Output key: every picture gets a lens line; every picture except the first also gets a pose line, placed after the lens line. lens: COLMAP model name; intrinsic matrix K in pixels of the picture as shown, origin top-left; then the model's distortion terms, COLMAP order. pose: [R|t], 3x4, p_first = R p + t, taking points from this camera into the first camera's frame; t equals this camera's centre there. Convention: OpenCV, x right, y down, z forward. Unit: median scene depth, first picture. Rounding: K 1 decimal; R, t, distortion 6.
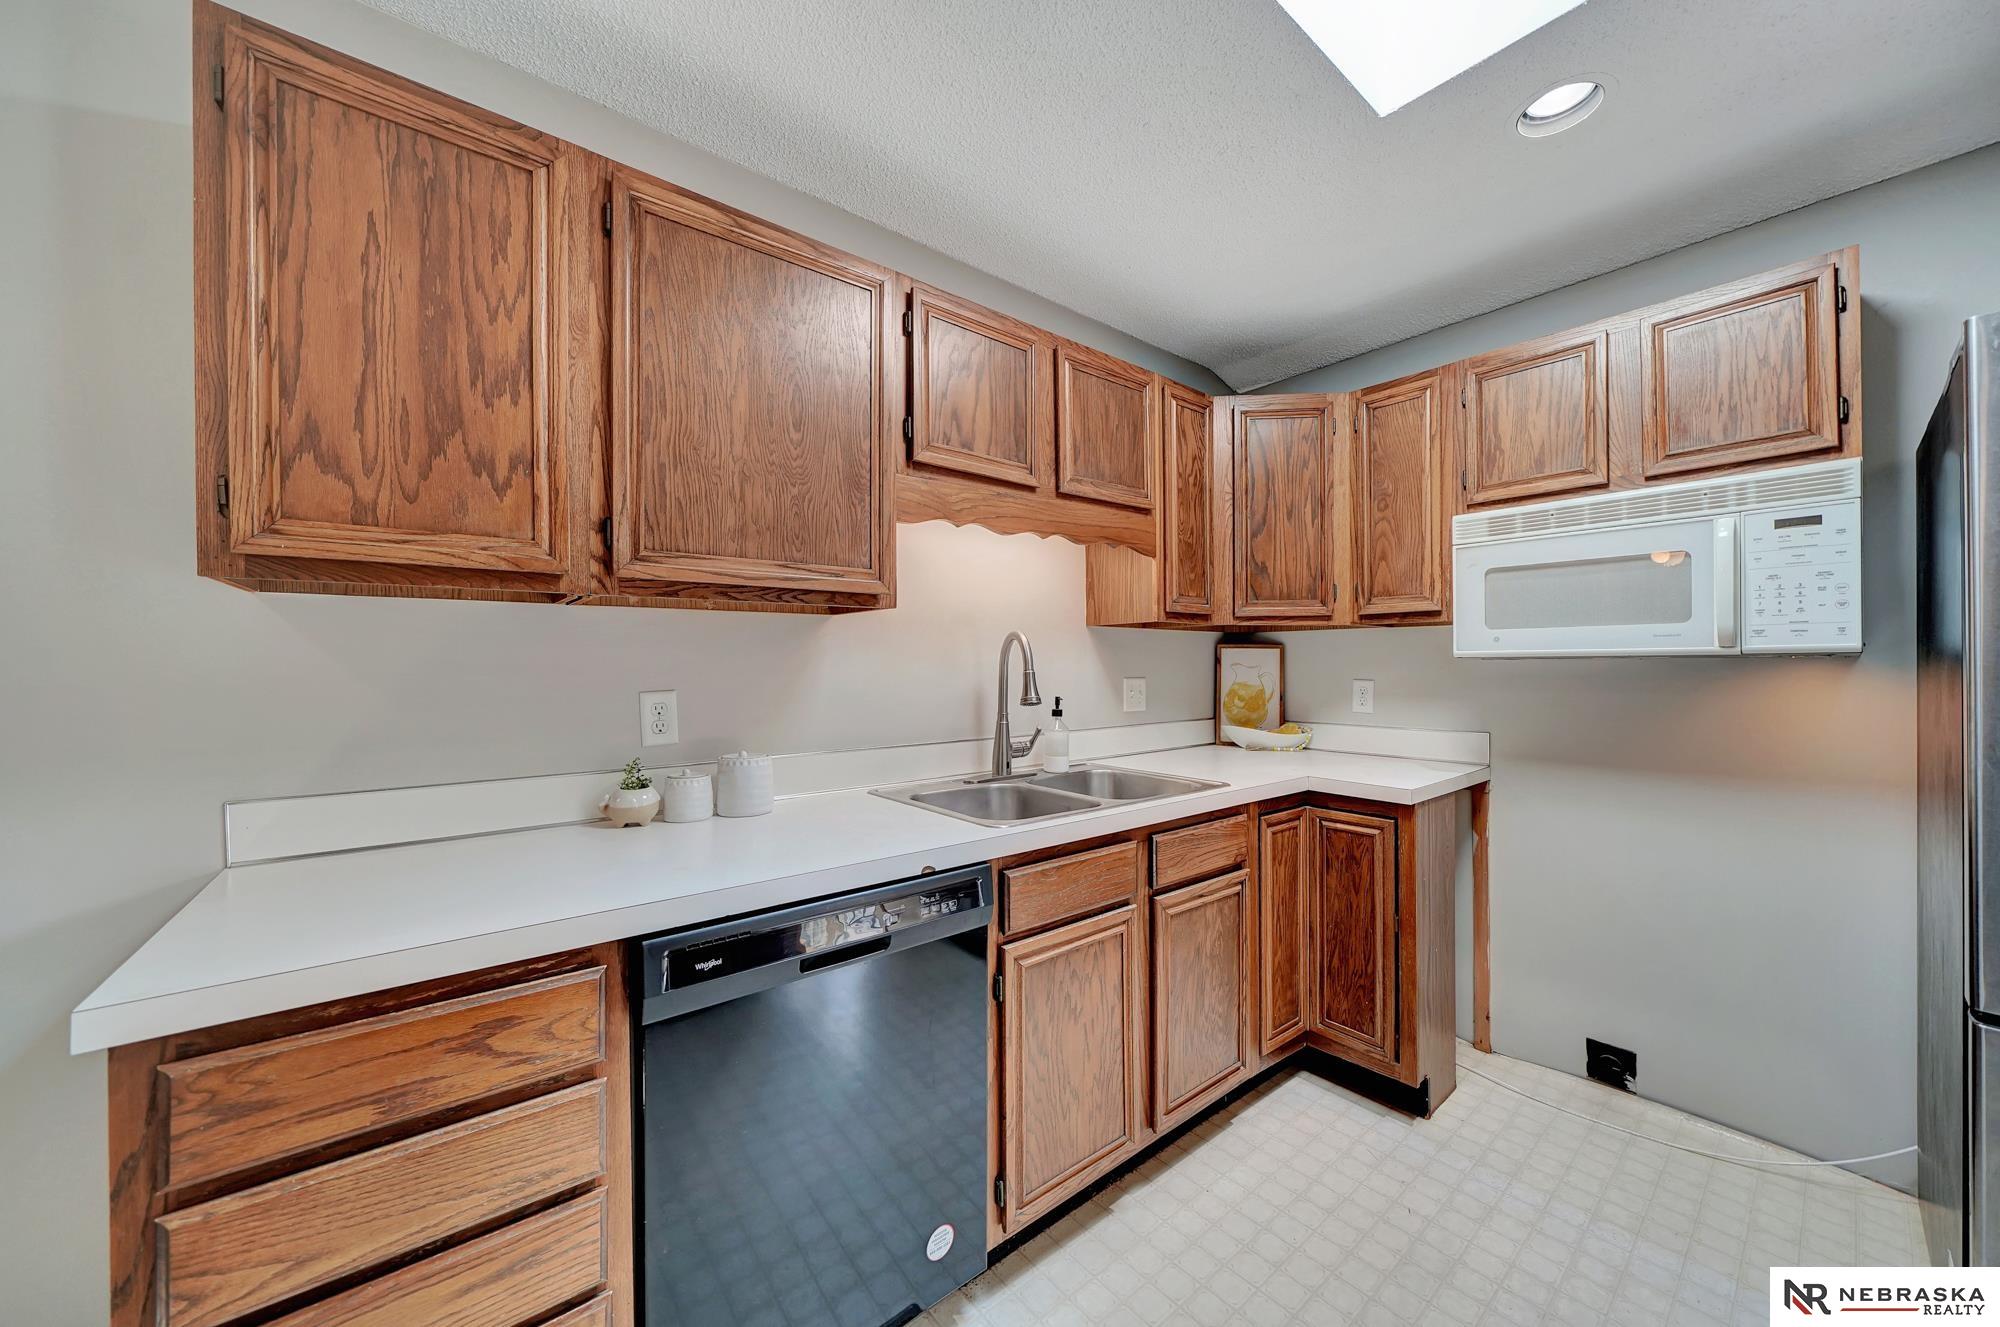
lens RADIAL K [[719.7, 0, 1028.9], [0, 719.7, 665.7], [0, 0, 1]] dist [-0.000930, -0.000098]
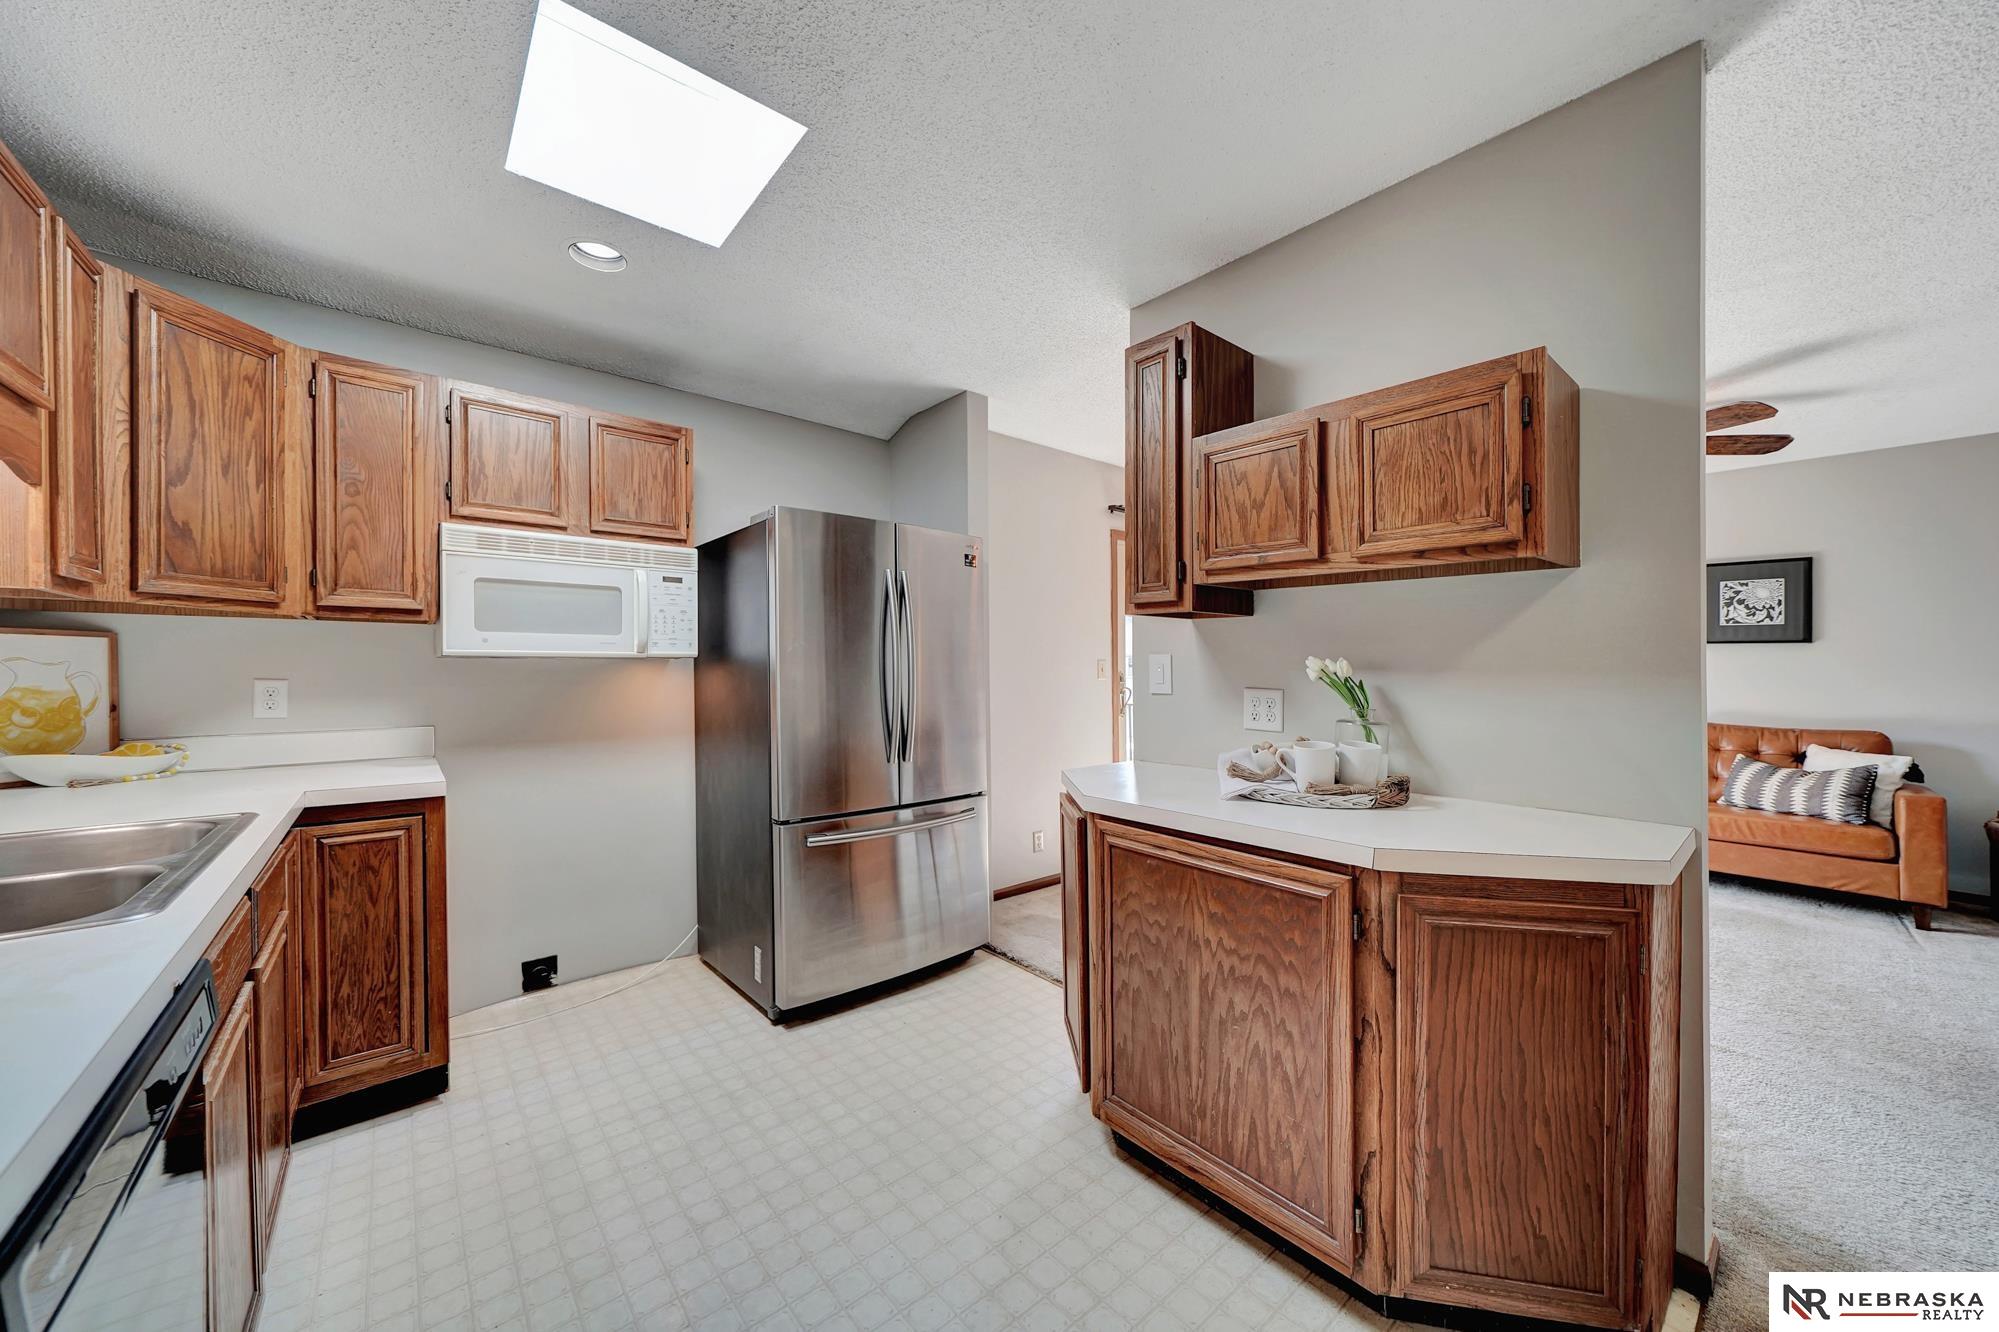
lens RADIAL K [[701.4, 0, 999.5], [0, 701.4, 666.0], [0, 0, 1]] dist [-0.011400, 0.000113]
pose [[-0.004381, 0.003769, 0.999983, -0.445183], [-0.002768, 0.999989, -0.003781, 0.005663], [-0.999987, -0.002784, -0.004371, 0.181996]]
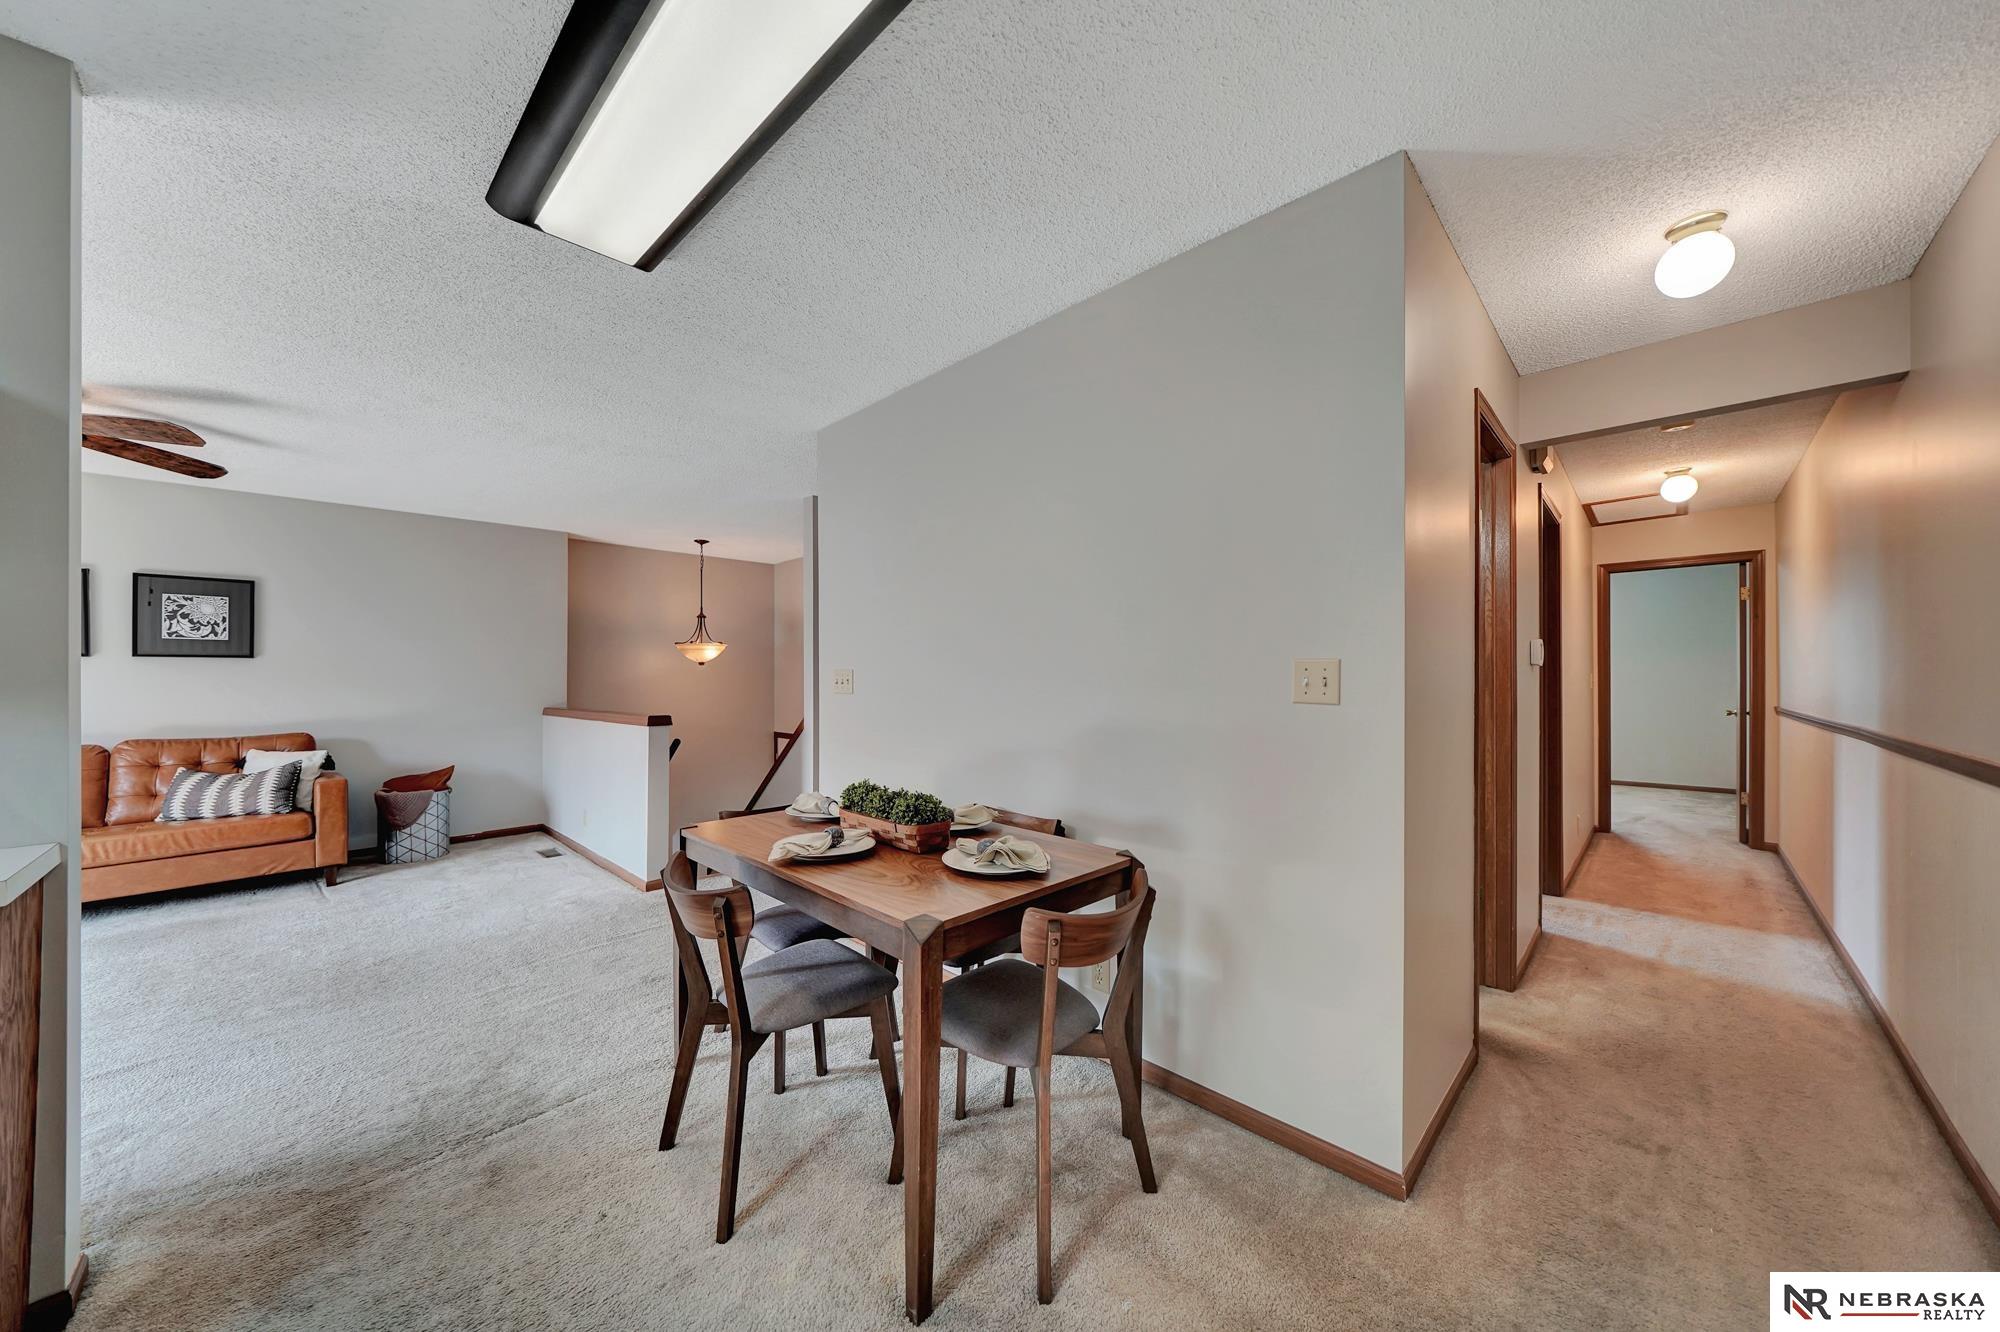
lens RADIAL K [[688.2, 0, 991.0], [0, 688.2, 661.4], [0, 0, 1]] dist [-0.001012, -0.000150]
pose [[-0.995669, 0.011840, -0.092216, -0.599534], [0.013524, 0.999753, -0.017652, 0.006222], [0.091985, -0.018822, -0.995583, 0.233867]]
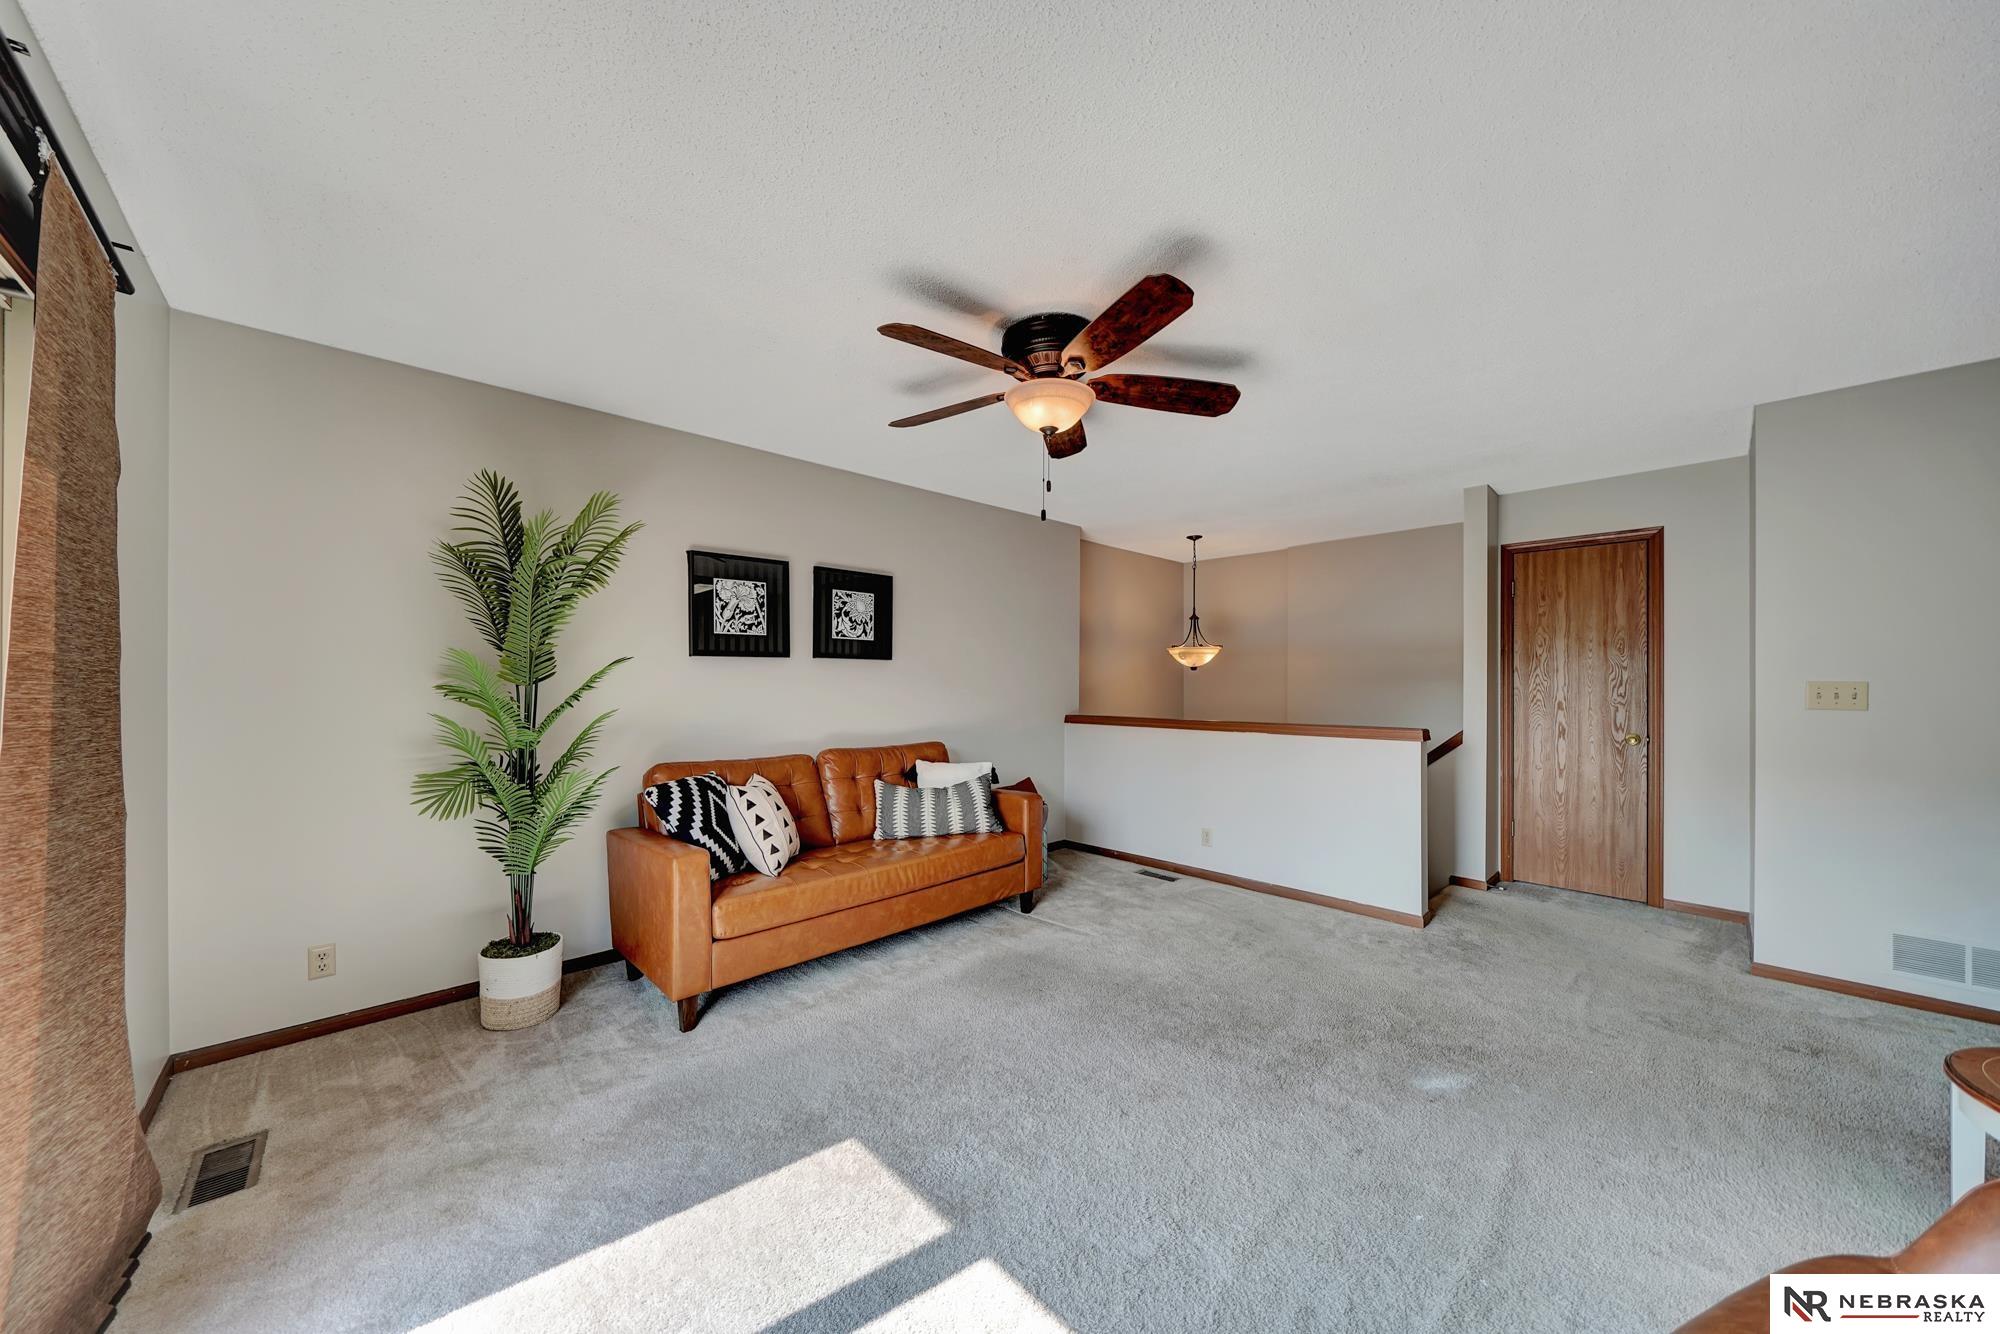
lens RADIAL K [[688.7, 0, 978.1], [0, 688.7, 668.4], [0, 0, 1]] dist [-0.005417, 0.000193]
pose [[-0.998800, 0.002973, -0.048891, 1.220769], [0.003642, 0.999901, -0.013596, -0.019302], [0.048846, -0.013758, -0.998712, -0.097905]]
